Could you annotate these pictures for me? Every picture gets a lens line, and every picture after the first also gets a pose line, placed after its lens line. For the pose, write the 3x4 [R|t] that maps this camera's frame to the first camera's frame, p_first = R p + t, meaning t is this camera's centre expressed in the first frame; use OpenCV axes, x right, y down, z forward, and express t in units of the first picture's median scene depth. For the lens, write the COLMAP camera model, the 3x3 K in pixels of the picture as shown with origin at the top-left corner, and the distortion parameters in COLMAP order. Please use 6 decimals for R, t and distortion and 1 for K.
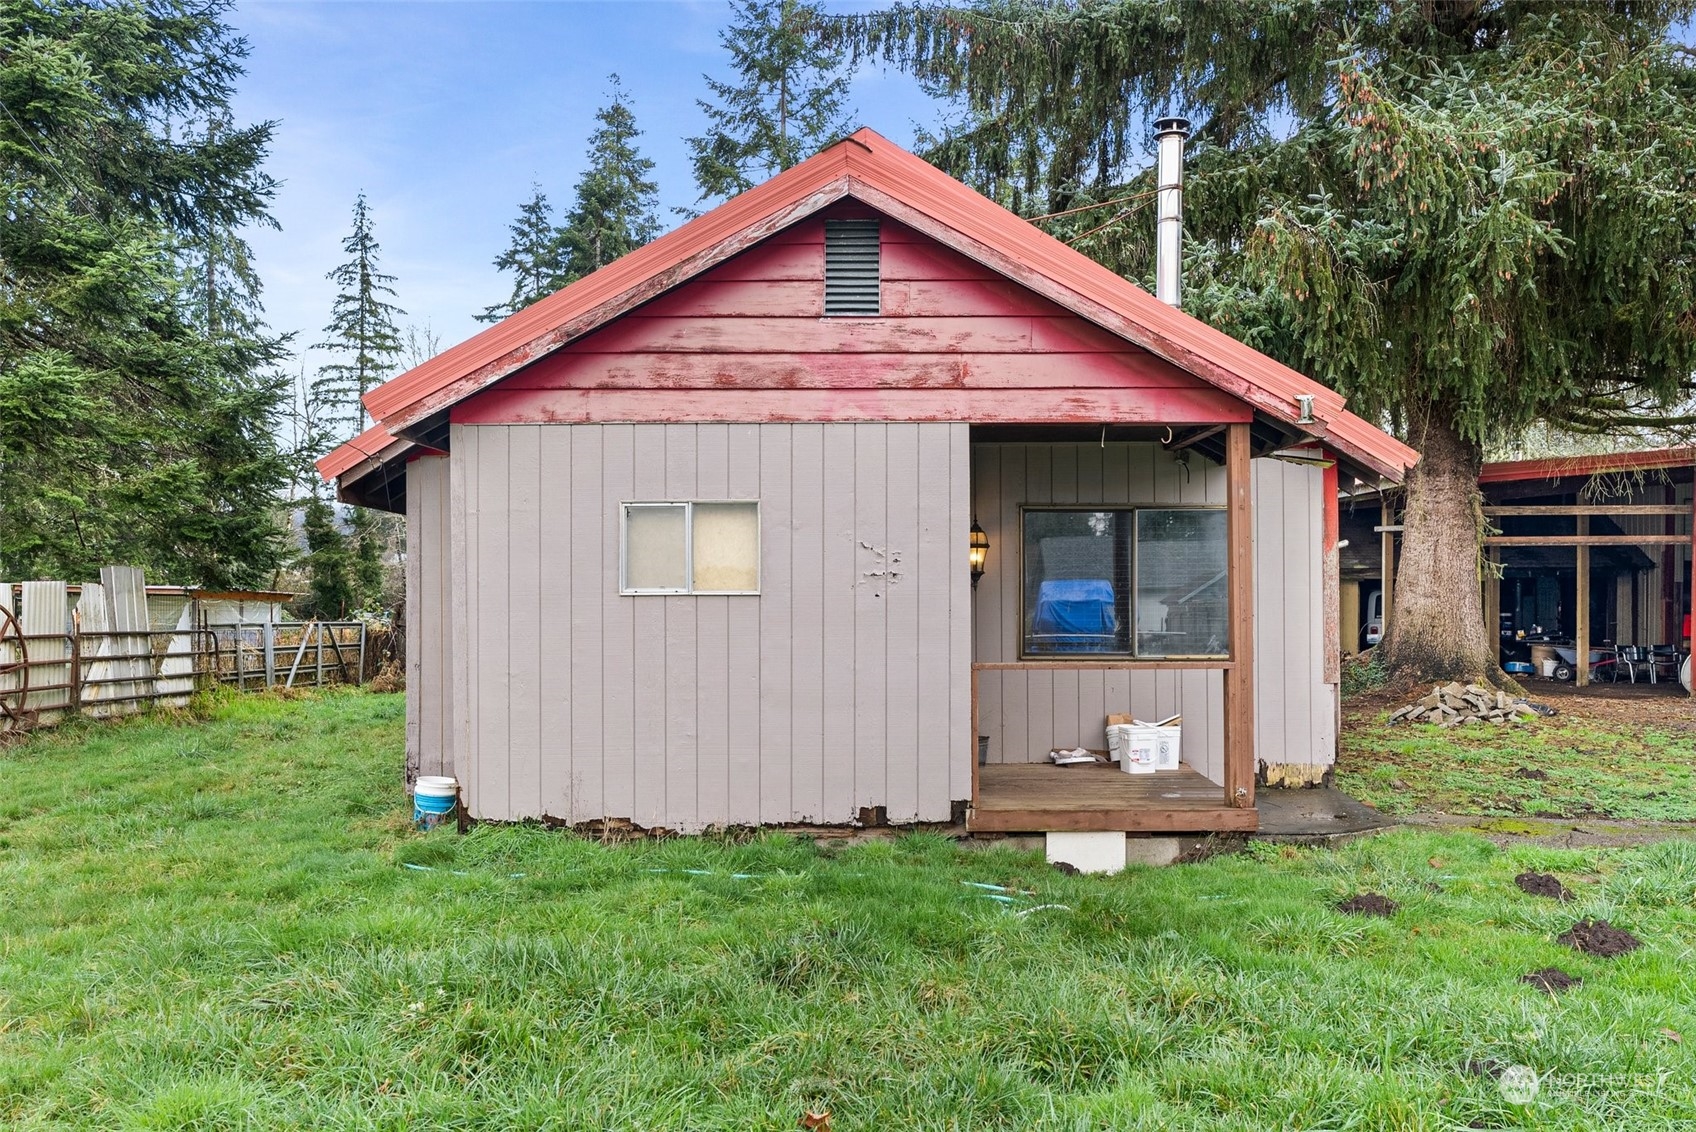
lens RADIAL K [[1345.4, 0, 845.2], [0, 1345.4, 584.3], [0, 0, 1]] dist [0.007622, 0.001591]
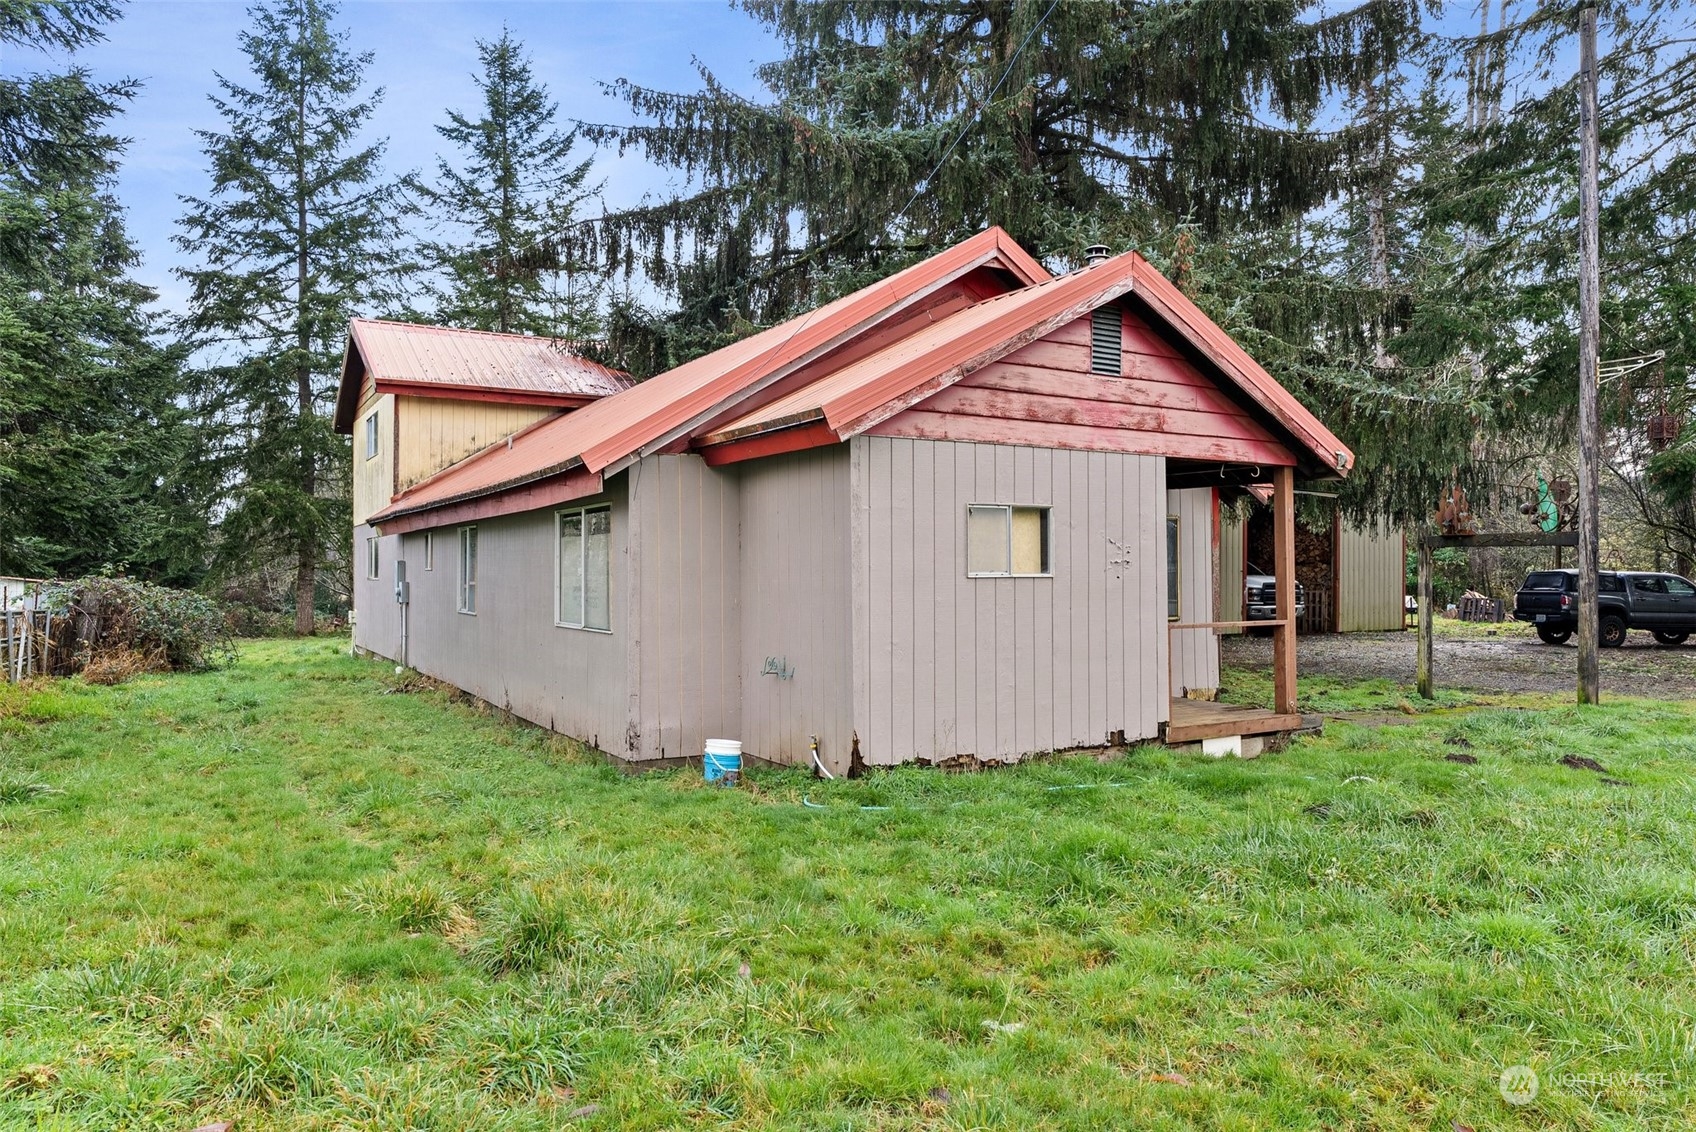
lens RADIAL K [[1128.6, 0, 847.6], [0, 1128.6, 547.4], [0, 0, 1]] dist [0.003785, 0.001064]
pose [[0.854062, 0.012472, 0.520021, -0.817514], [-0.001174, 0.999756, -0.022050, 0.003392], [-0.520169, 0.018221, 0.853869, 0.152979]]
